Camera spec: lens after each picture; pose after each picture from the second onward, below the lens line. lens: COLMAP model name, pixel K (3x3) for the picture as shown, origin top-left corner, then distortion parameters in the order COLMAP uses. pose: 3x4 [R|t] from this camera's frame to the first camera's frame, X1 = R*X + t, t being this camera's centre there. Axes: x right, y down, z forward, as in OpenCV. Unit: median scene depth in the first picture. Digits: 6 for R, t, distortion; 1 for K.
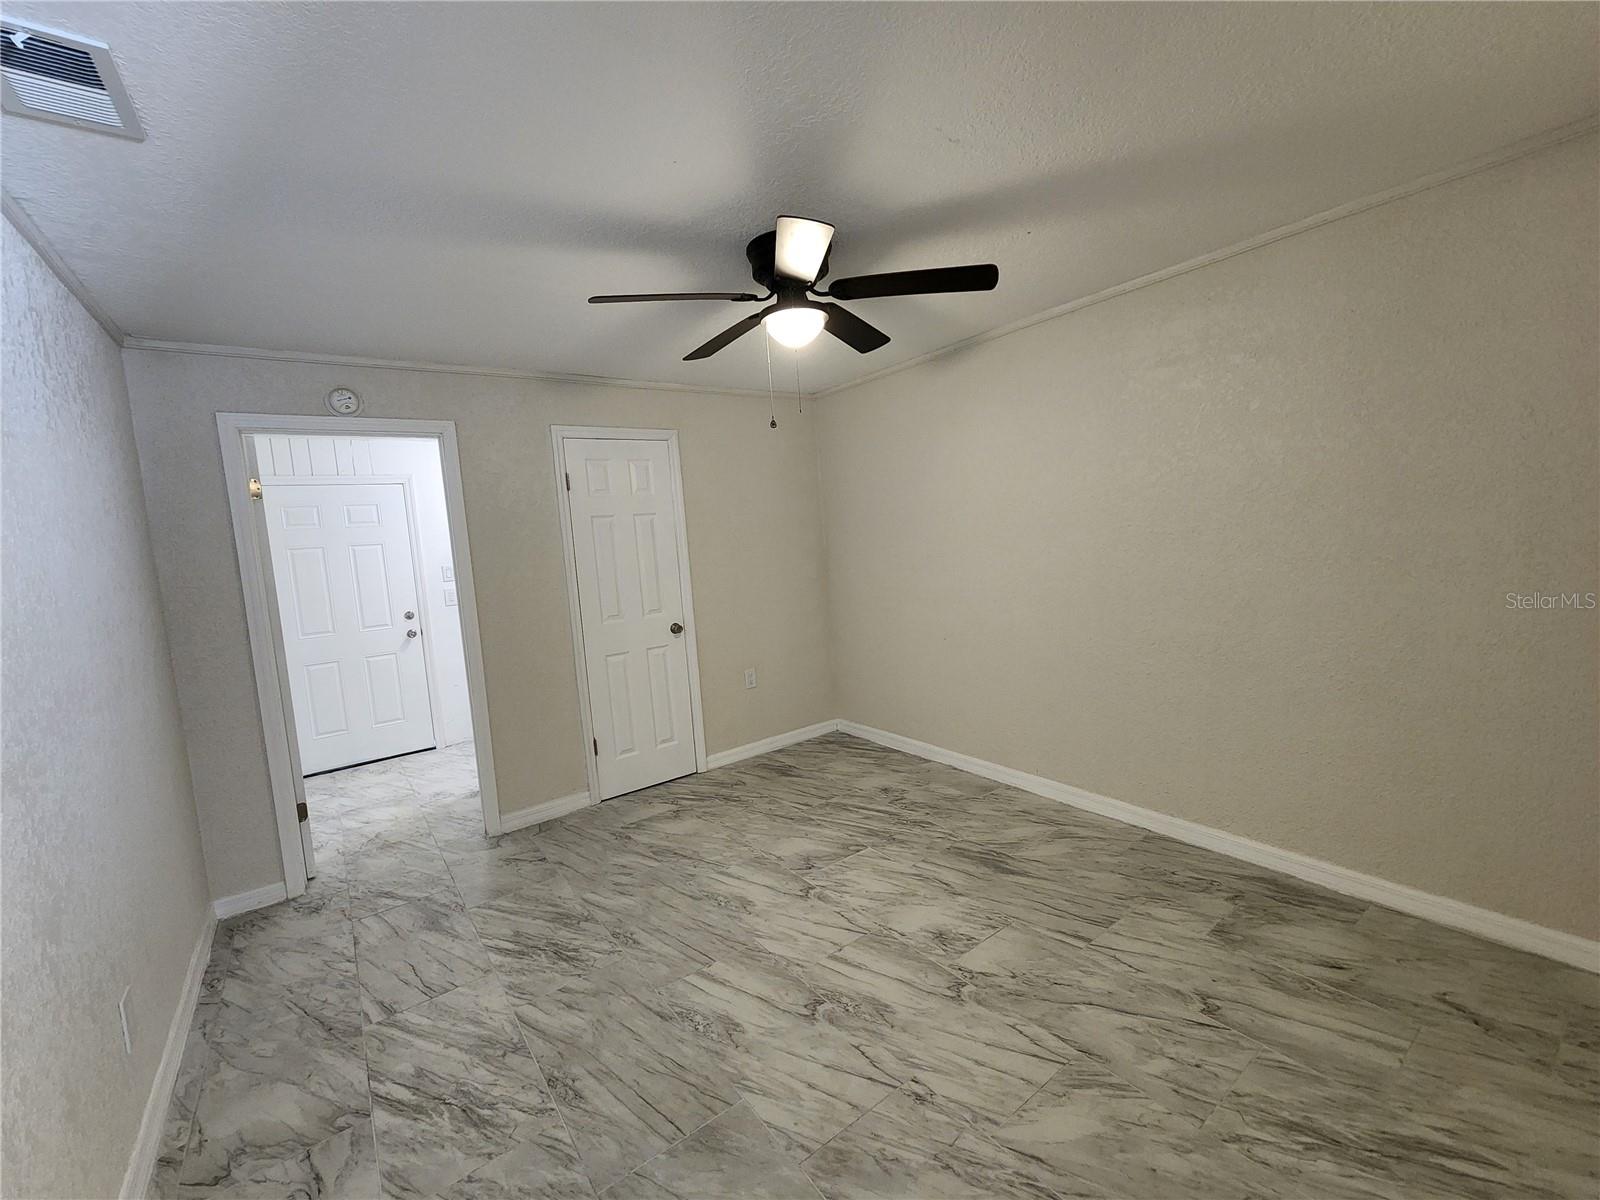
lens RADIAL K [[655.9, 0, 800.0], [0, 655.9, 600.0], [0, 0, 1]] dist [0.000700, -0.000171]
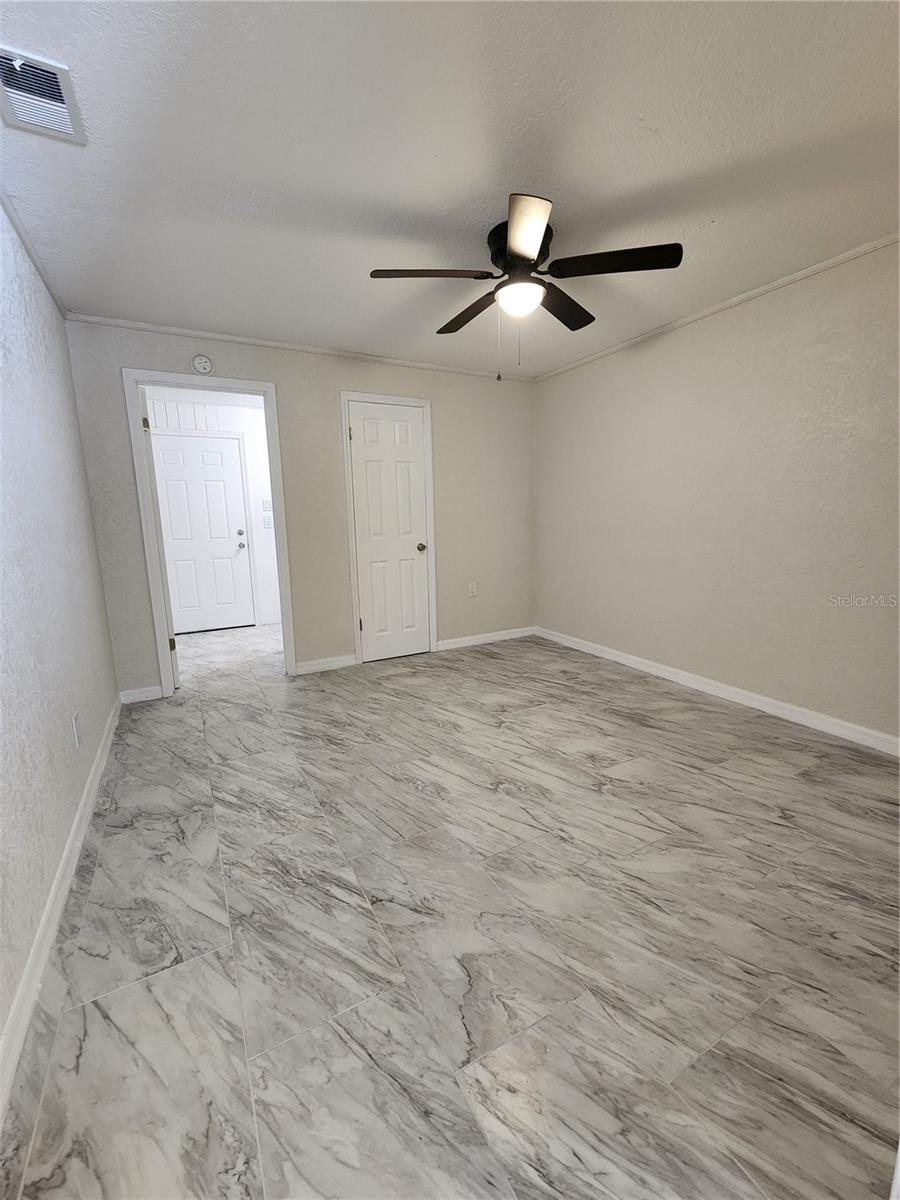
lens RADIAL K [[492.8, 0, 455.9], [0, 492.8, 603.6], [0, 0, 1]] dist [-0.000416, -0.000206]
pose [[0.990311, 0.074086, -0.117450, 0.025005], [-0.063812, 0.993990, 0.088947, 0.109446], [0.123334, -0.080590, 0.989087, -0.052075]]
